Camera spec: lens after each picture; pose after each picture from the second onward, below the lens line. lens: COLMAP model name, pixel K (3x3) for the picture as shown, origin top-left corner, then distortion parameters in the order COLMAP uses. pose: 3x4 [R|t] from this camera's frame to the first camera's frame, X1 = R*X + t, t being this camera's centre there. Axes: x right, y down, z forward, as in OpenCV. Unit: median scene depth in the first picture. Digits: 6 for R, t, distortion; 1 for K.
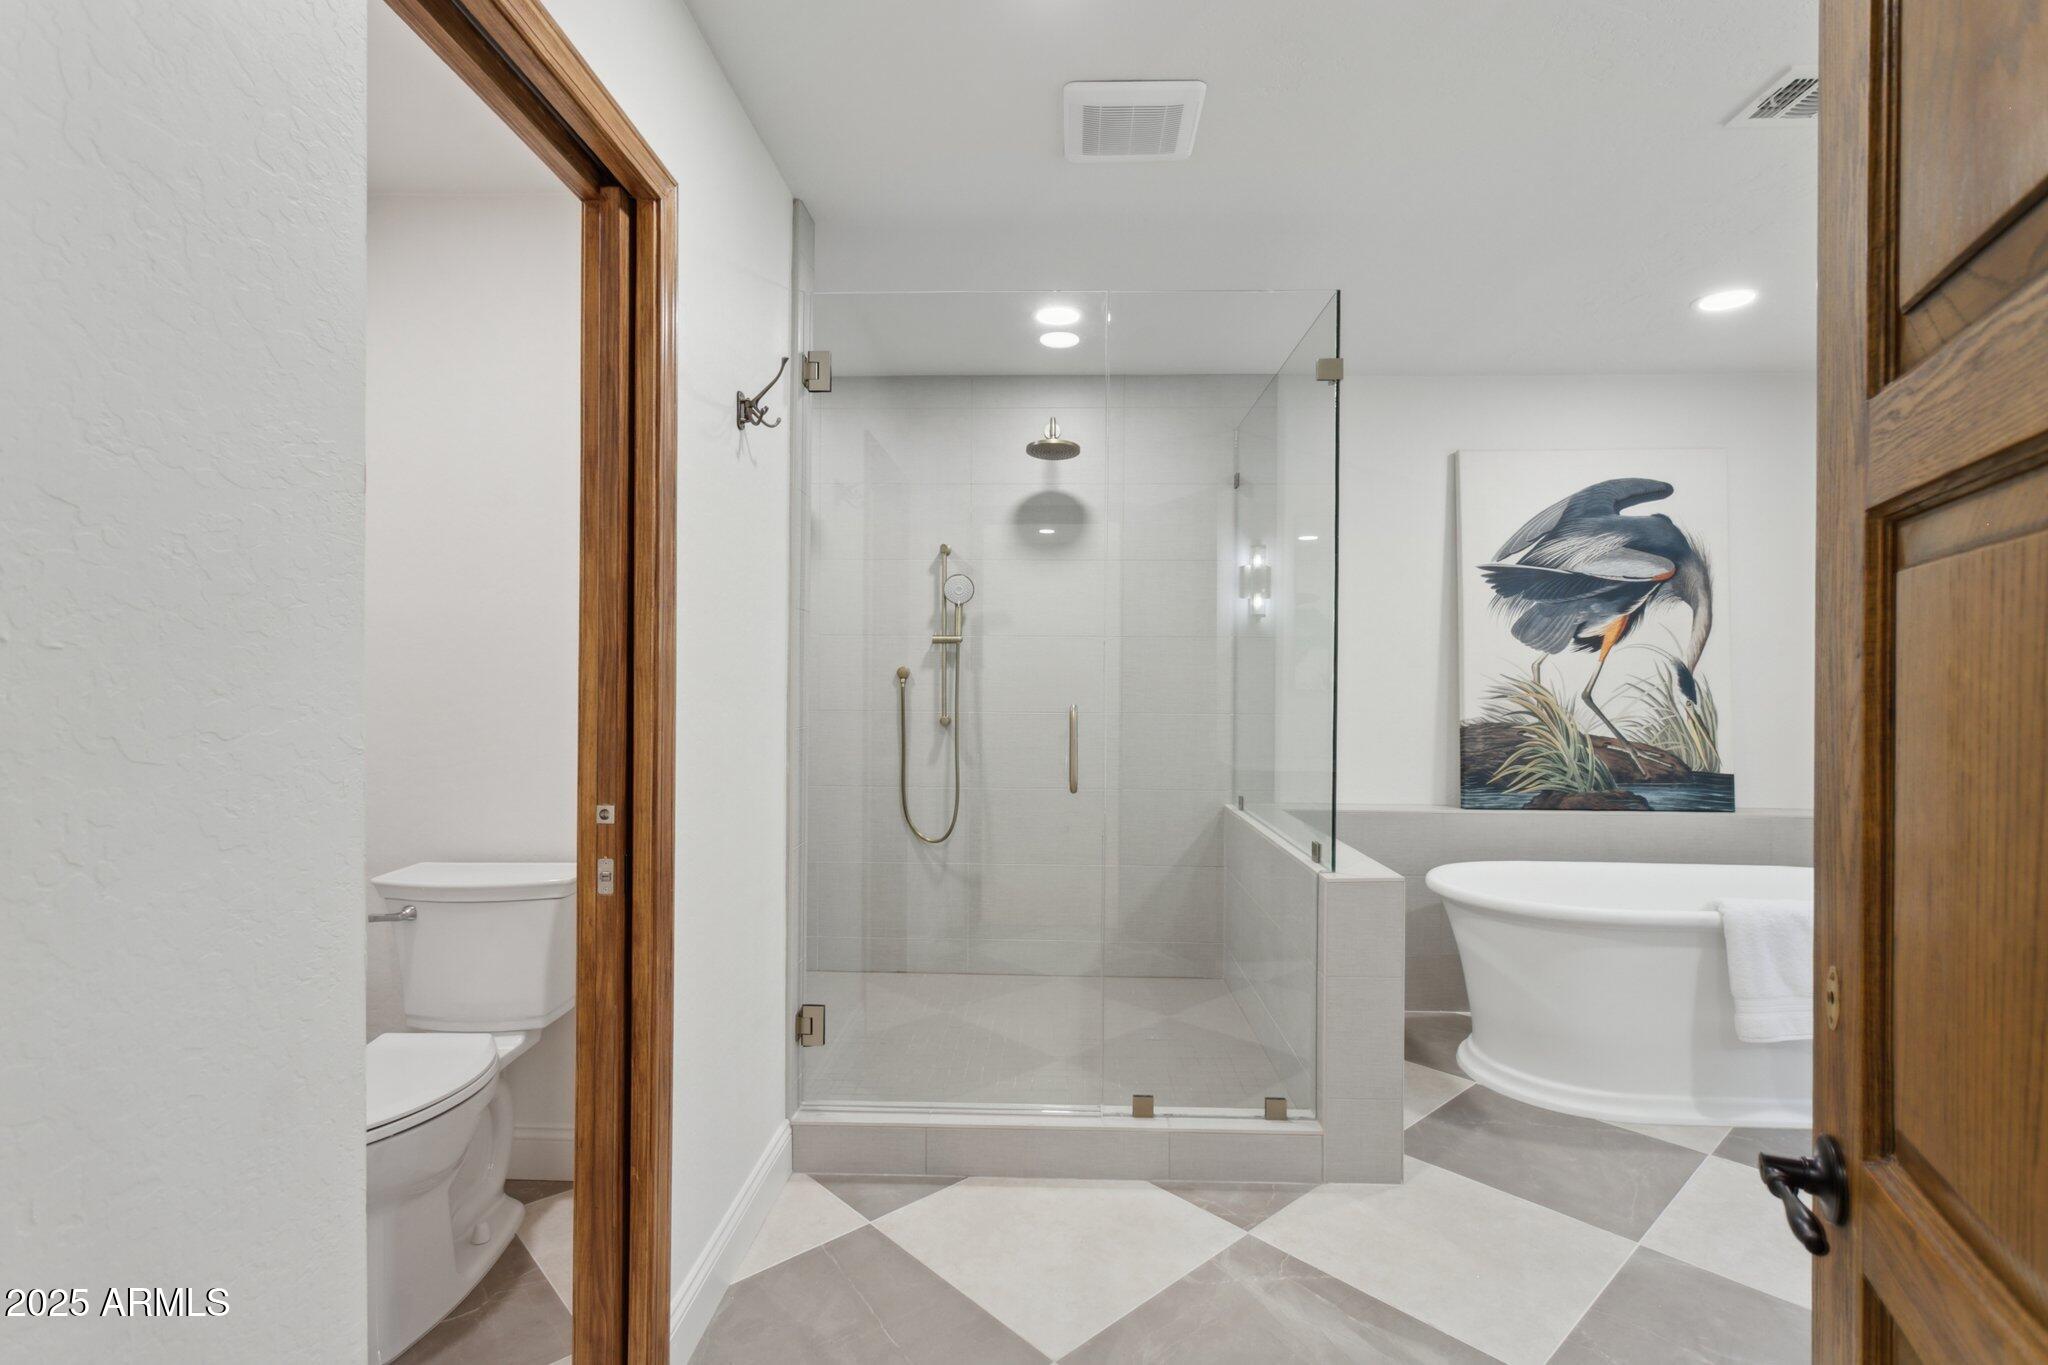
lens RADIAL K [[977.3, 0, 1026.8], [0, 977.3, 690.2], [0, 0, 1]] dist [0.000092, 0.001380]
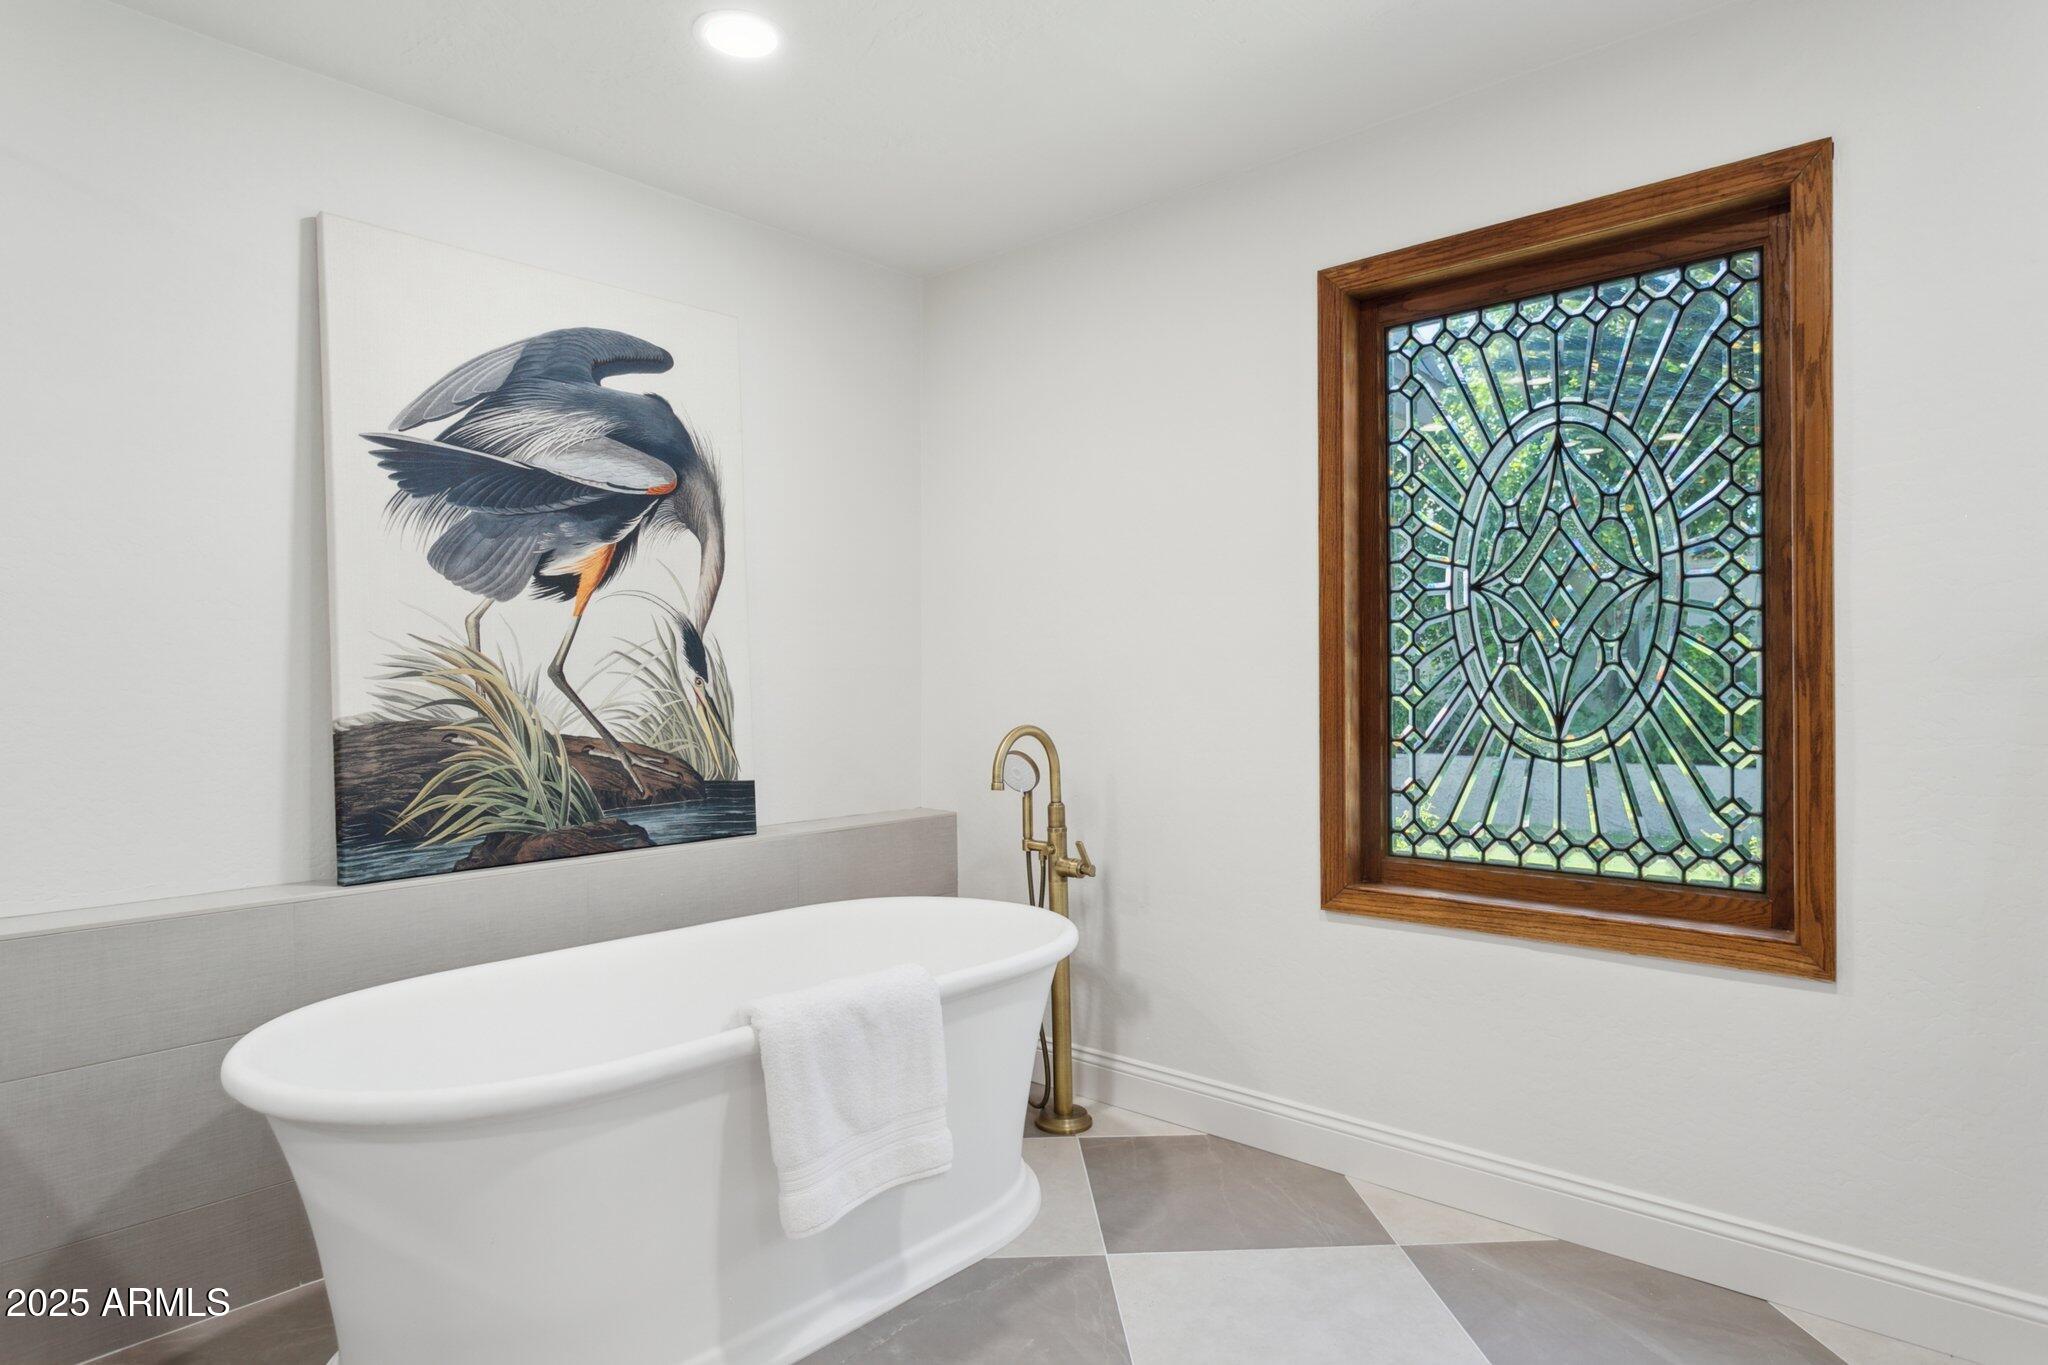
lens RADIAL K [[1204.1, 0, 1026.1], [0, 1204.1, 681.8], [0, 0, 1]] dist [-0.016128, 0.002768]
pose [[0.646854, -0.017564, 0.762411, 0.190056], [0.015013, 0.999834, 0.010296, 0.008915], [-0.762466, 0.004786, 0.647011, 0.289217]]
